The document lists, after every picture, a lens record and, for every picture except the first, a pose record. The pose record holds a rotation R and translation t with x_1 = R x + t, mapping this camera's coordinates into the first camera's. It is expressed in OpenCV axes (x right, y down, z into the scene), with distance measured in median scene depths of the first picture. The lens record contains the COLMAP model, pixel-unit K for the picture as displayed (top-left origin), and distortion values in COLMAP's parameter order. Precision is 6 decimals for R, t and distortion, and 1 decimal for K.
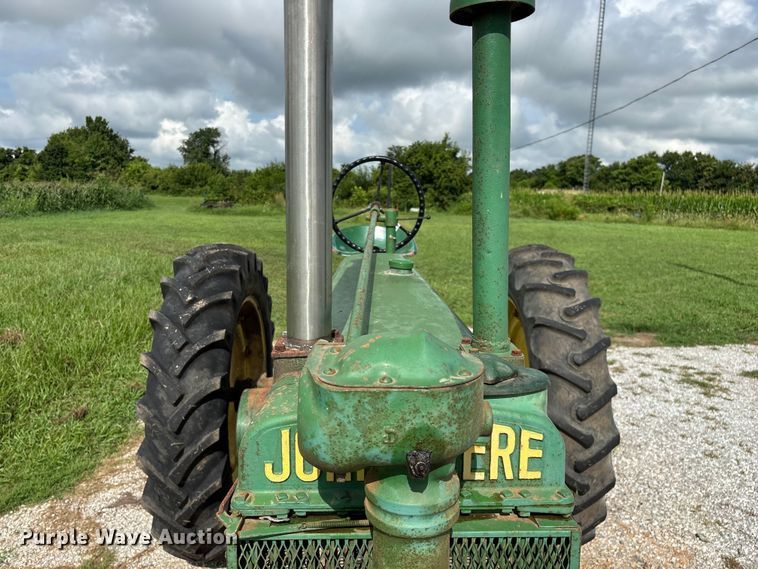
lens RADIAL K [[573.6, 0, 376.0], [0, 573.6, 294.0], [0, 0, 1]] dist [0.055573, -0.060942]
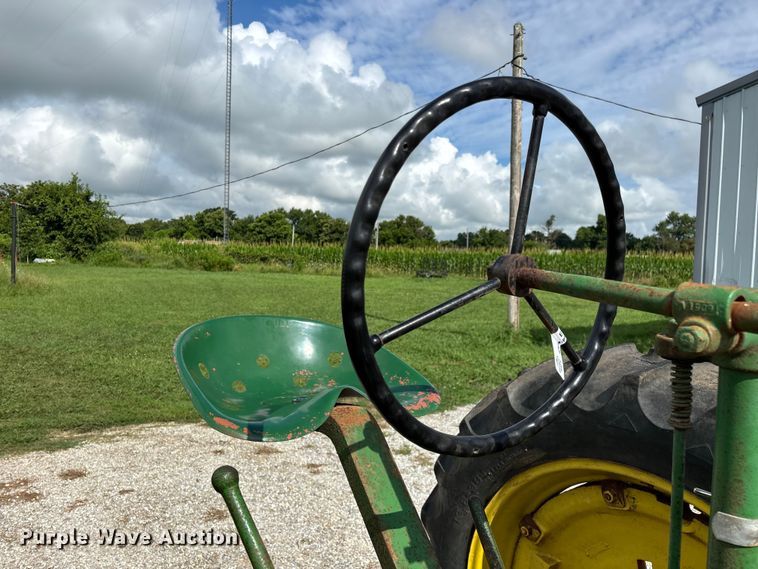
lens RADIAL K [[573.6, 0, 373.7], [0, 573.6, 280.2], [0, 0, 1]] dist [0.055573, -0.060942]
pose [[0.821969, -0.026340, 0.568923, -0.013506], [0.088576, 0.992687, -0.082014, -0.008131], [-0.562602, 0.117806, 0.818291, 0.051761]]
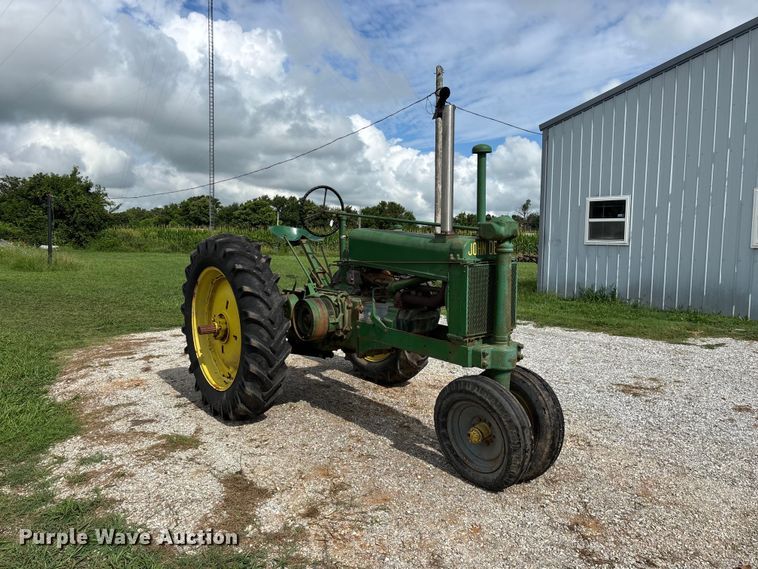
lens RADIAL K [[573.6, 0, 384.9], [0, 573.6, 284.3], [0, 0, 1]] dist [0.055573, -0.060942]
pose [[0.795437, -0.058456, 0.603211, -0.064616], [0.108780, 0.992944, -0.047221, 0.013079], [-0.596194, 0.103179, 0.796182, -0.040387]]
